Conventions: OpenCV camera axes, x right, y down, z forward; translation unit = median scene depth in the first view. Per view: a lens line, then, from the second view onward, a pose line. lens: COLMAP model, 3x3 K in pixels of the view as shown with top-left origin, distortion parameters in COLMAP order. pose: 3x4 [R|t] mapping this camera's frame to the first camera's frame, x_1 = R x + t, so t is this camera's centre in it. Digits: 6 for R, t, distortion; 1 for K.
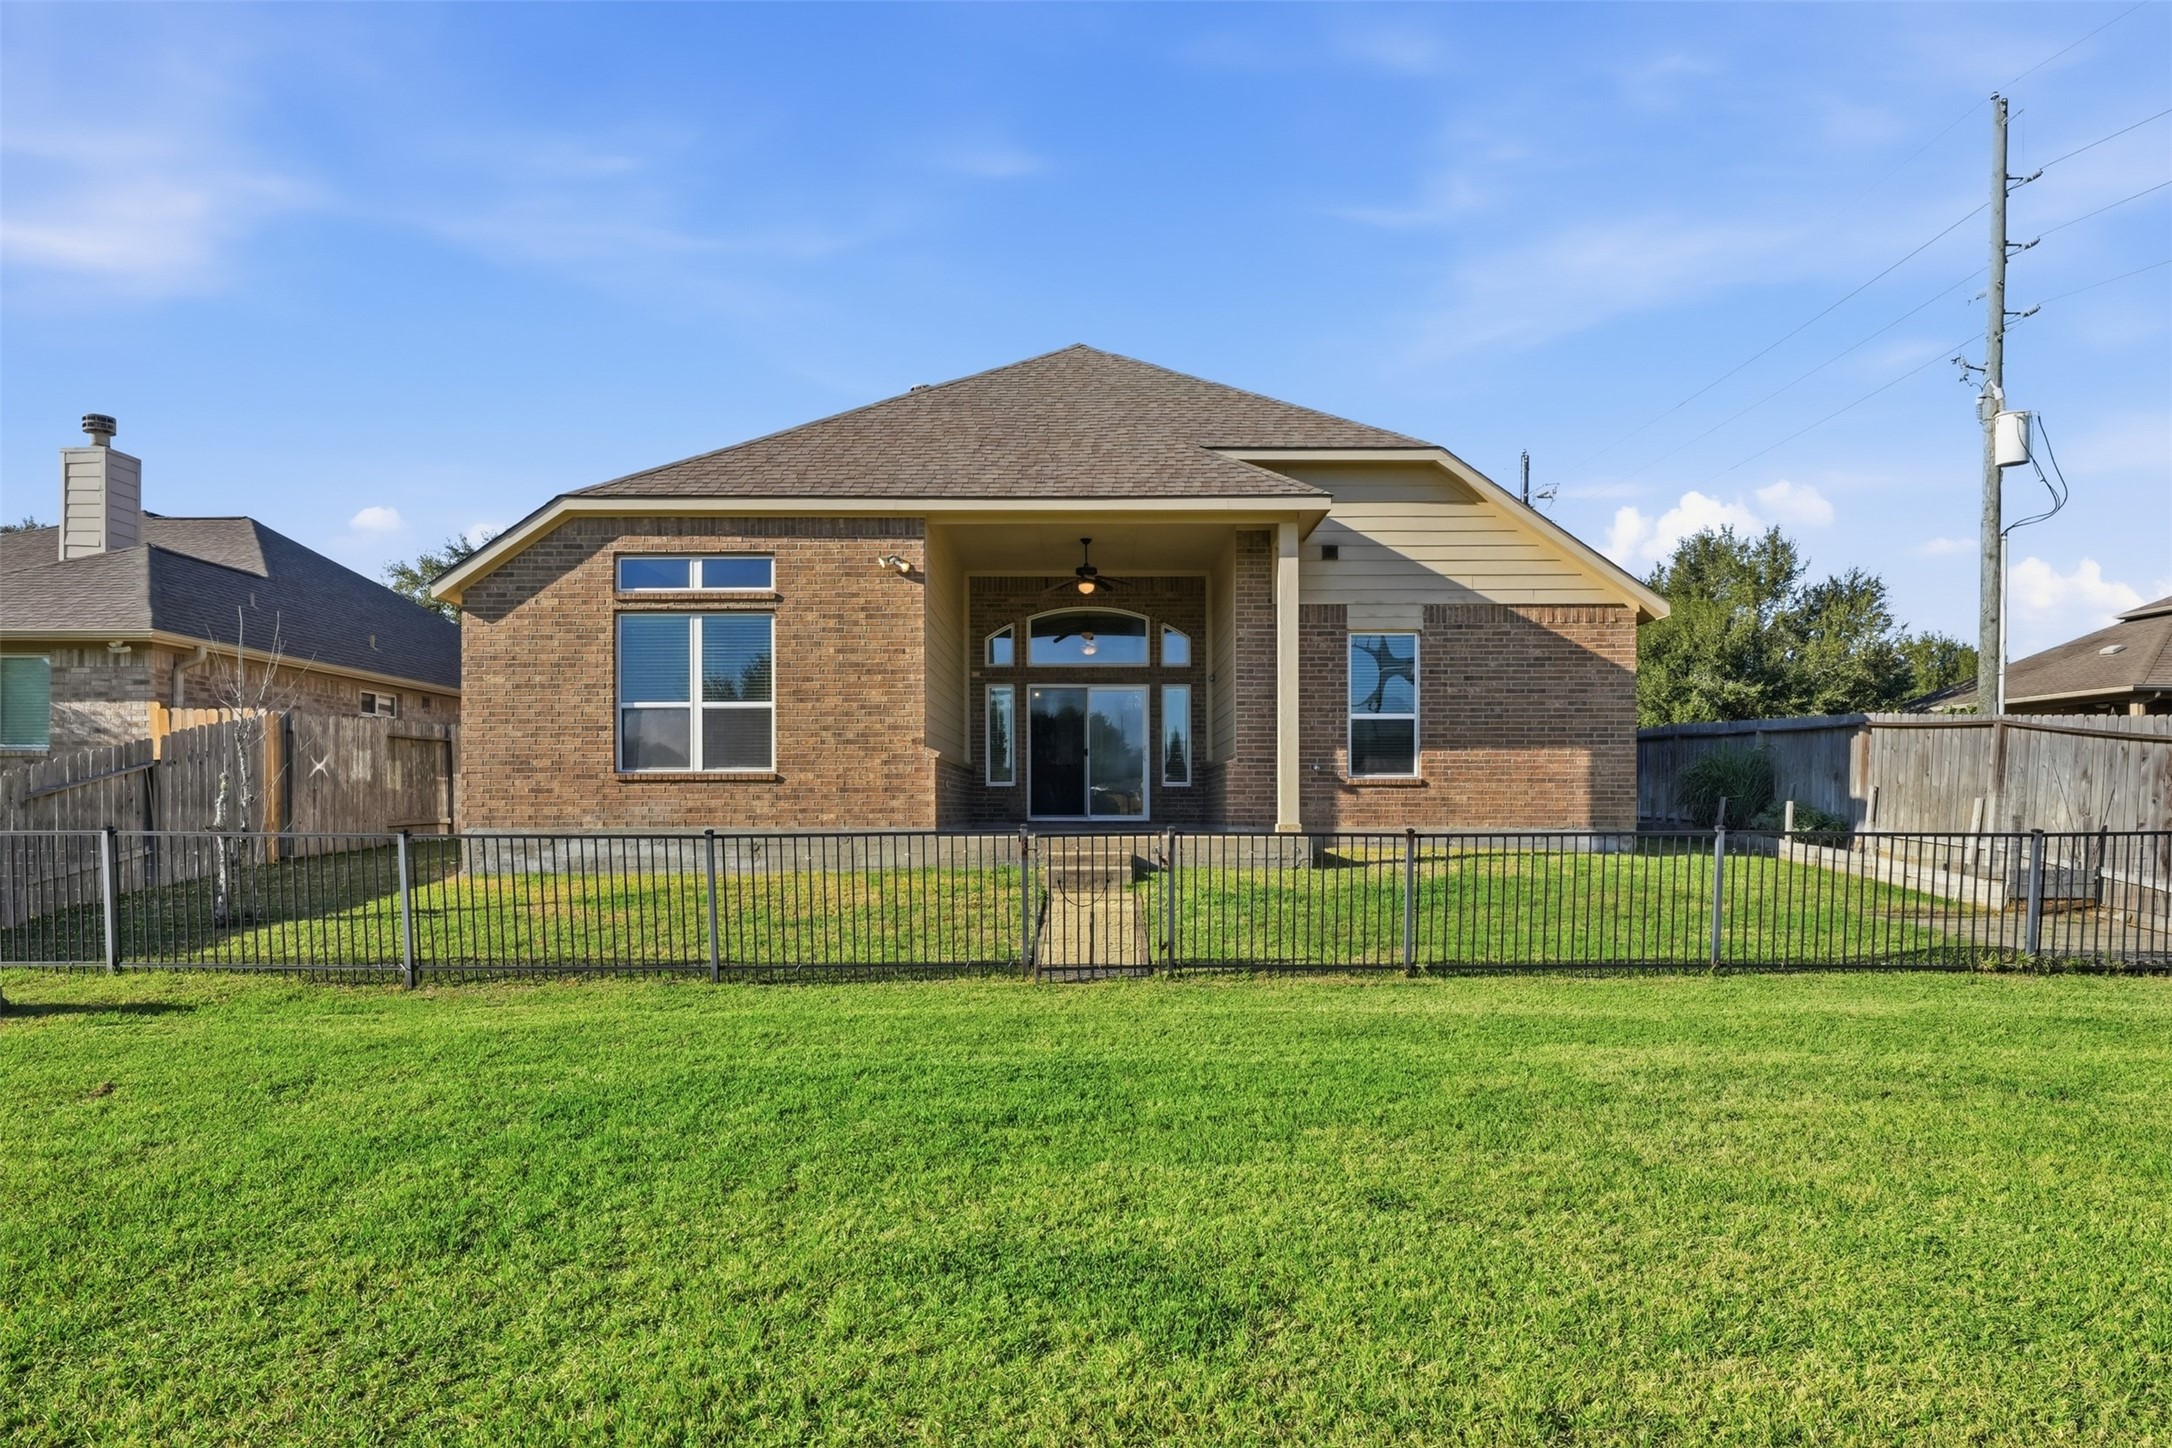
lens RADIAL K [[854.3, 0, 1088.8], [0, 854.3, 731.5], [0, 0, 1]] dist [-0.001514, 0.000009]
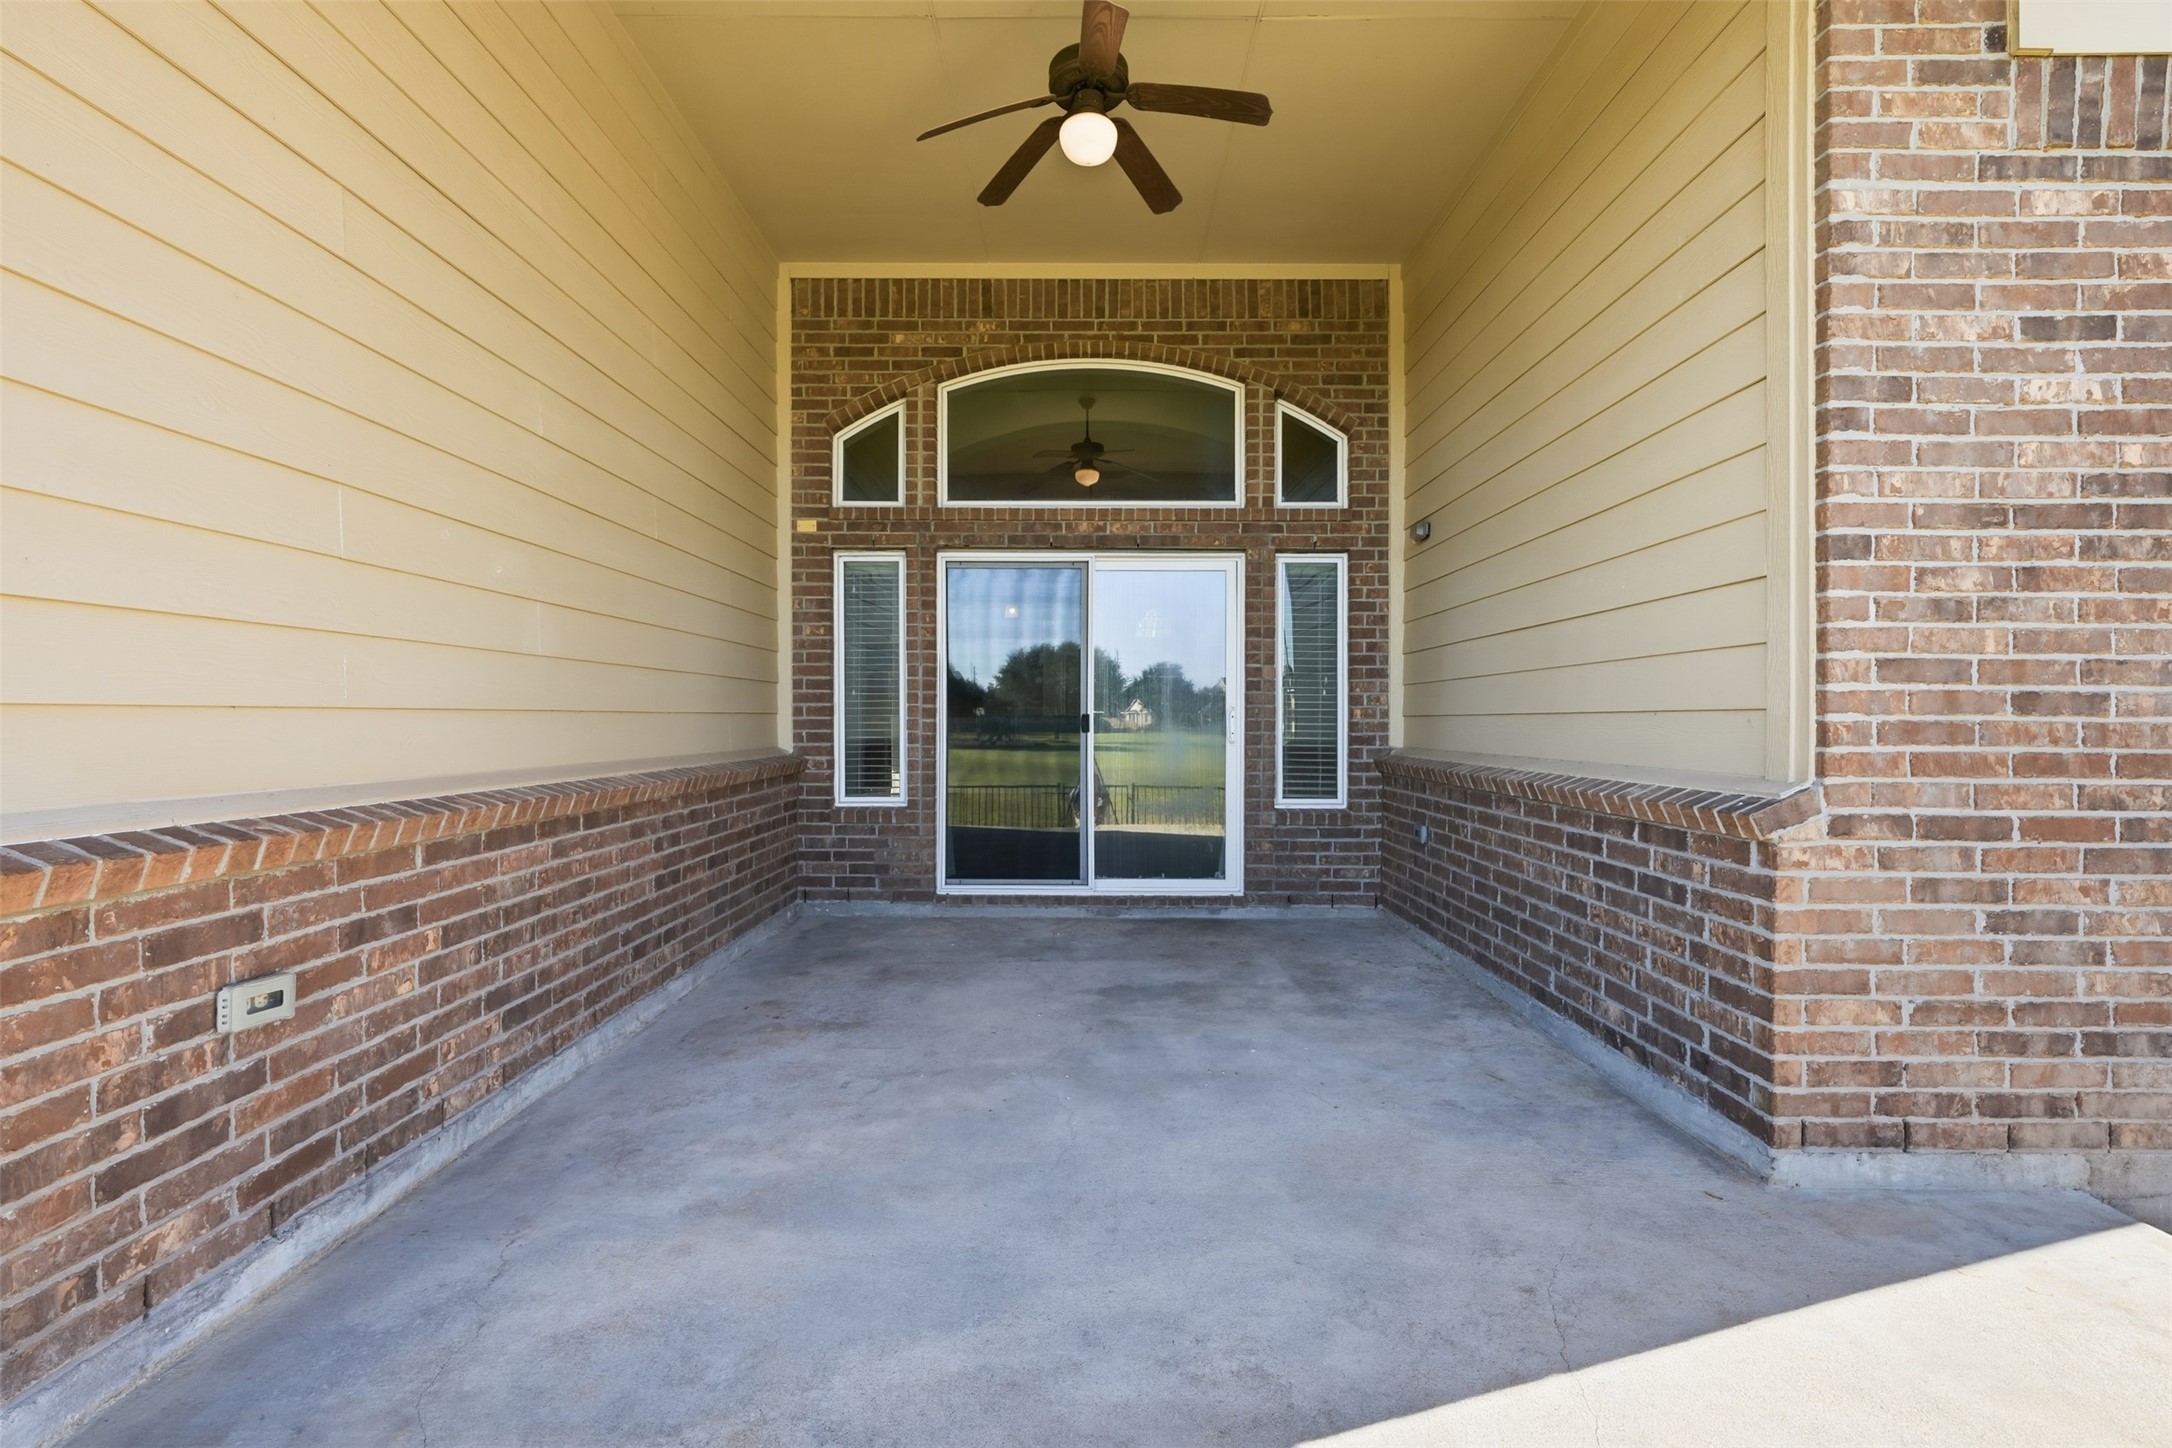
lens RADIAL K [[854.3, 0, 1084.5], [0, 854.3, 723.2], [0, 0, 1]] dist [-0.001514, 0.000009]
pose [[0.999974, 0.002476, -0.006804, -0.000748], [-0.002395, 0.999926, 0.011924, 0.019393], [0.006833, -0.011907, 0.999906, 0.601340]]
